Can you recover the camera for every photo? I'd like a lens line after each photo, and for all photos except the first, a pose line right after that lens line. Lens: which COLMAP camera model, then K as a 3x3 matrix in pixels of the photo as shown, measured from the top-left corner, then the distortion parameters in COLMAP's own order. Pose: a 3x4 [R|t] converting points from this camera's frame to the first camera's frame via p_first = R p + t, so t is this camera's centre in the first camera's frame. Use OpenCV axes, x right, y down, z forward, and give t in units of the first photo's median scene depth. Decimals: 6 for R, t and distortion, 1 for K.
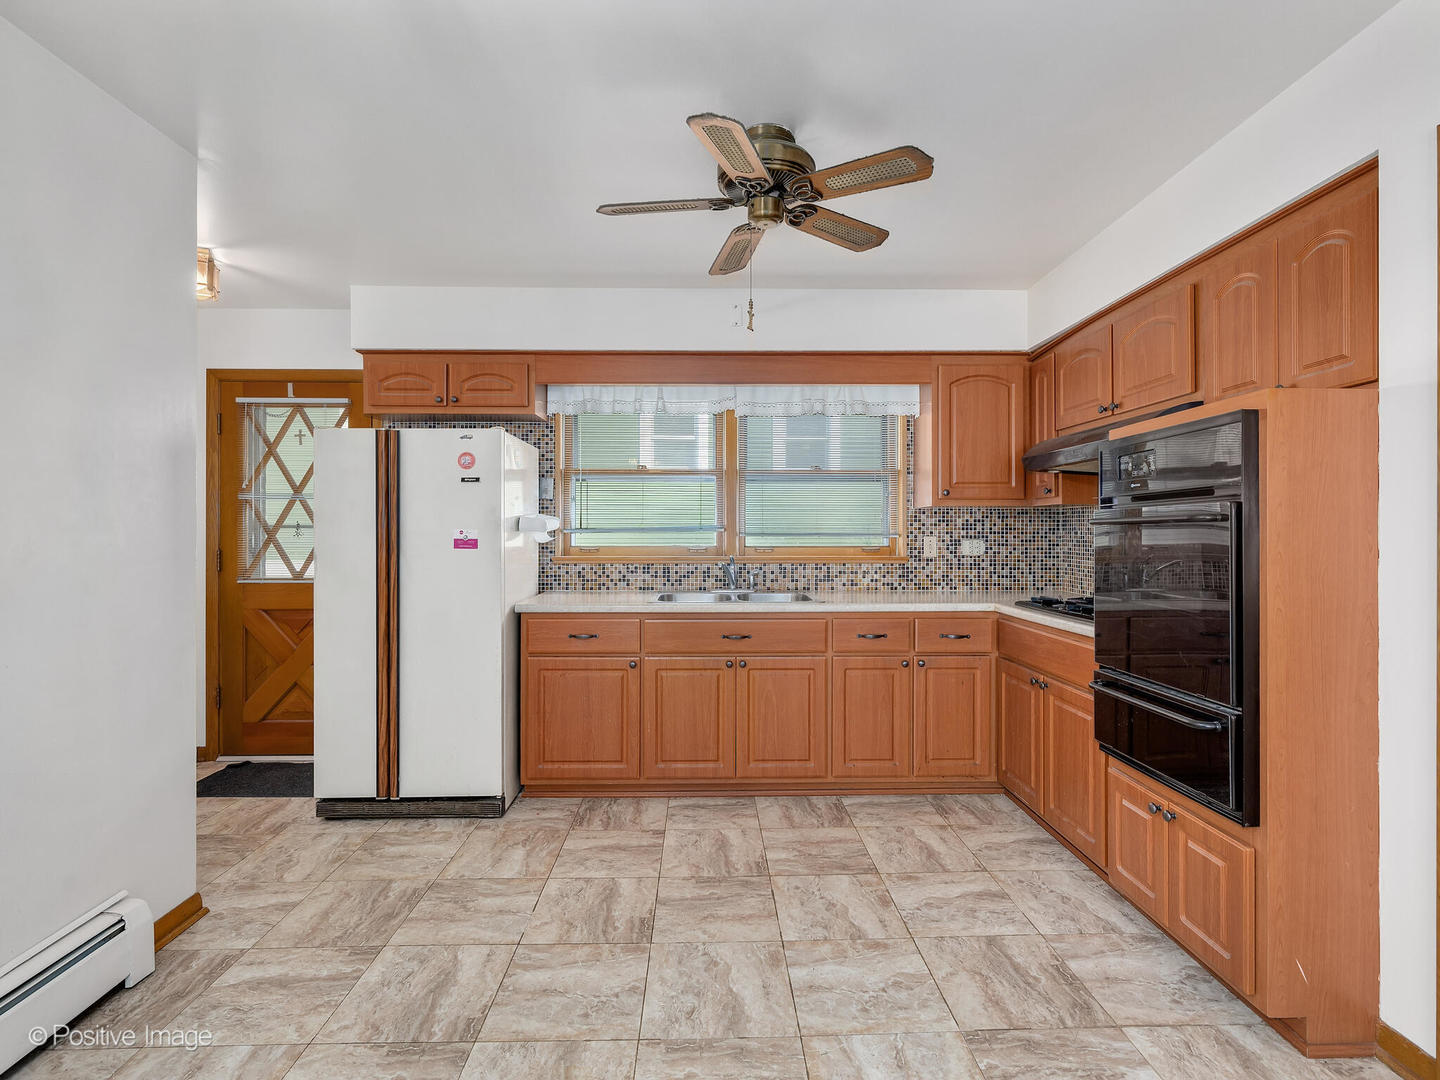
lens RADIAL K [[690.6, 0, 722.8], [0, 690.6, 533.2], [0, 0, 1]] dist [-0.000166, -0.000497]
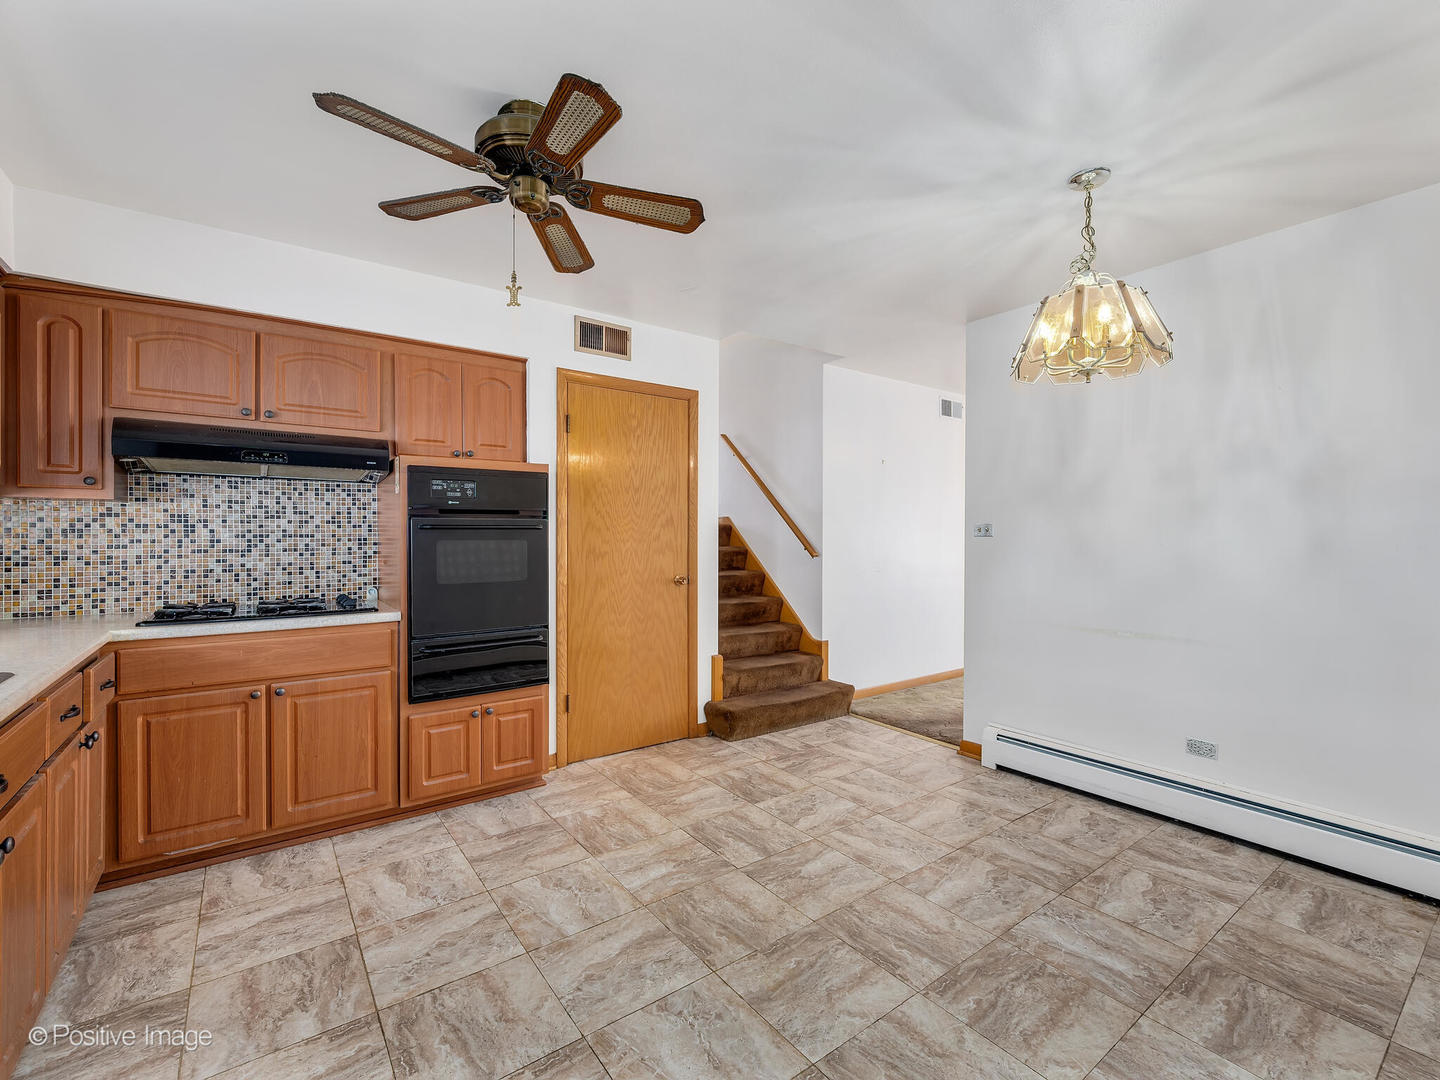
lens RADIAL K [[635.2, 0, 723.0], [0, 635.2, 537.4], [0, 0, 1]] dist [-0.000665, -0.000469]
pose [[-0.573333, -0.003087, 0.819317, -0.557742], [-0.000287, 0.999994, 0.003567, -0.000484], [-0.819322, 0.001810, -0.573330, 0.888880]]
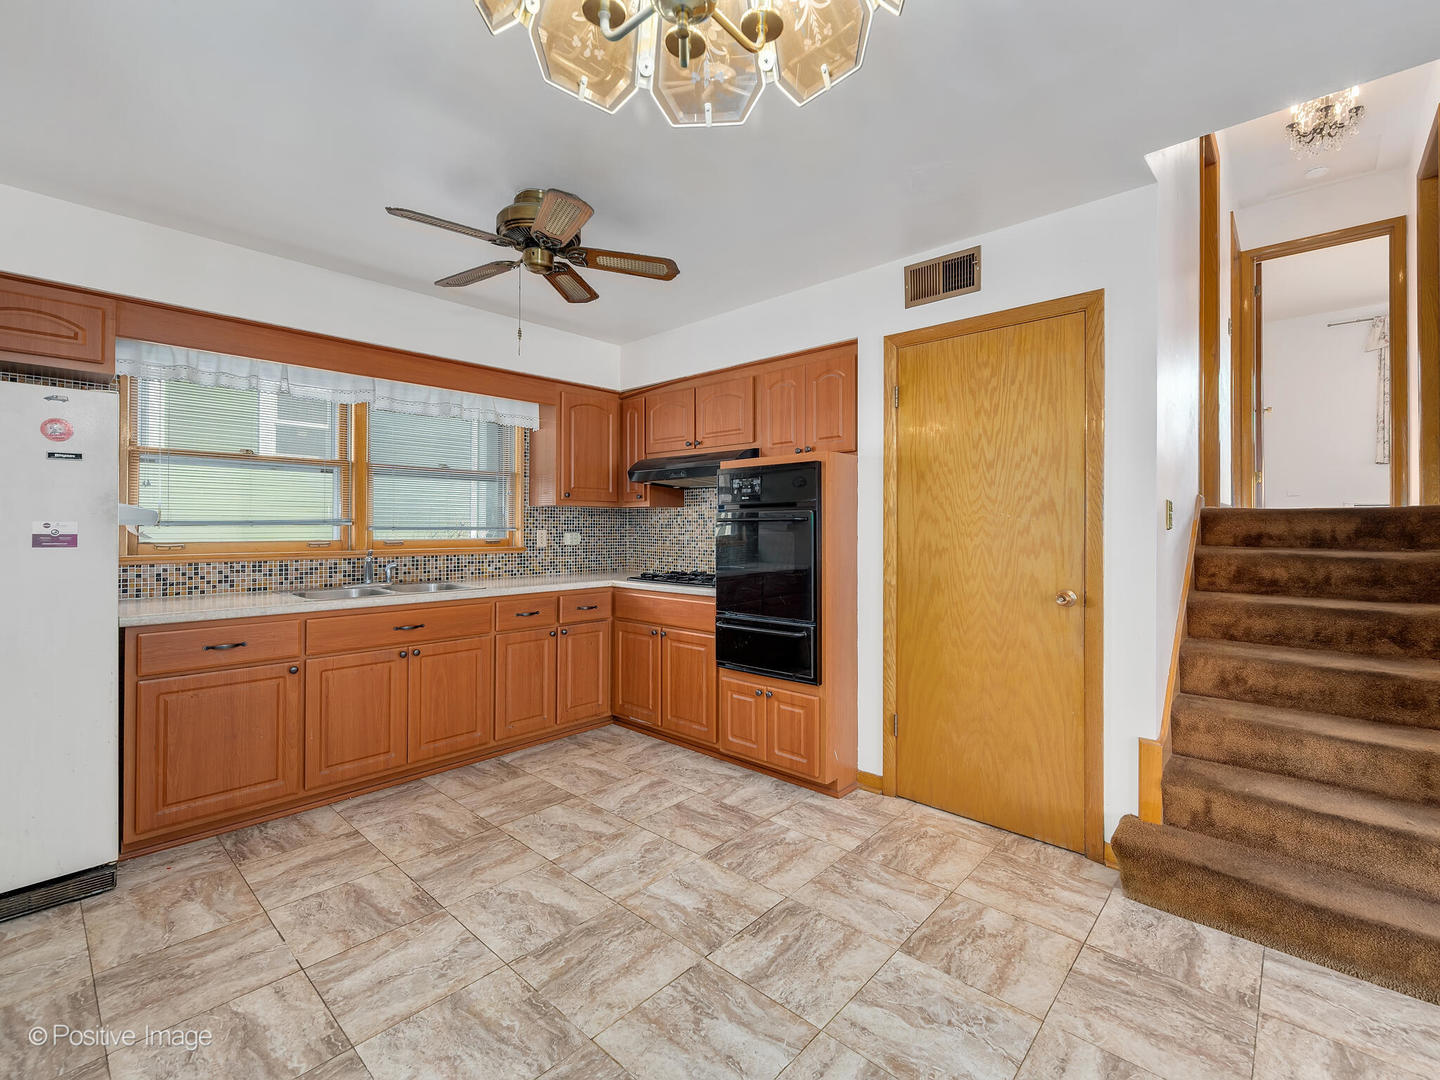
lens RADIAL K [[640.3, 0, 722.9], [0, 640.3, 524.7], [0, 0, 1]] dist [0.000386, -0.000399]
pose [[0.691011, 0.004029, 0.722833, -0.361785], [-0.001116, 0.999989, -0.004506, 0.000280], [-0.722843, 0.002307, 0.691008, -0.003582]]
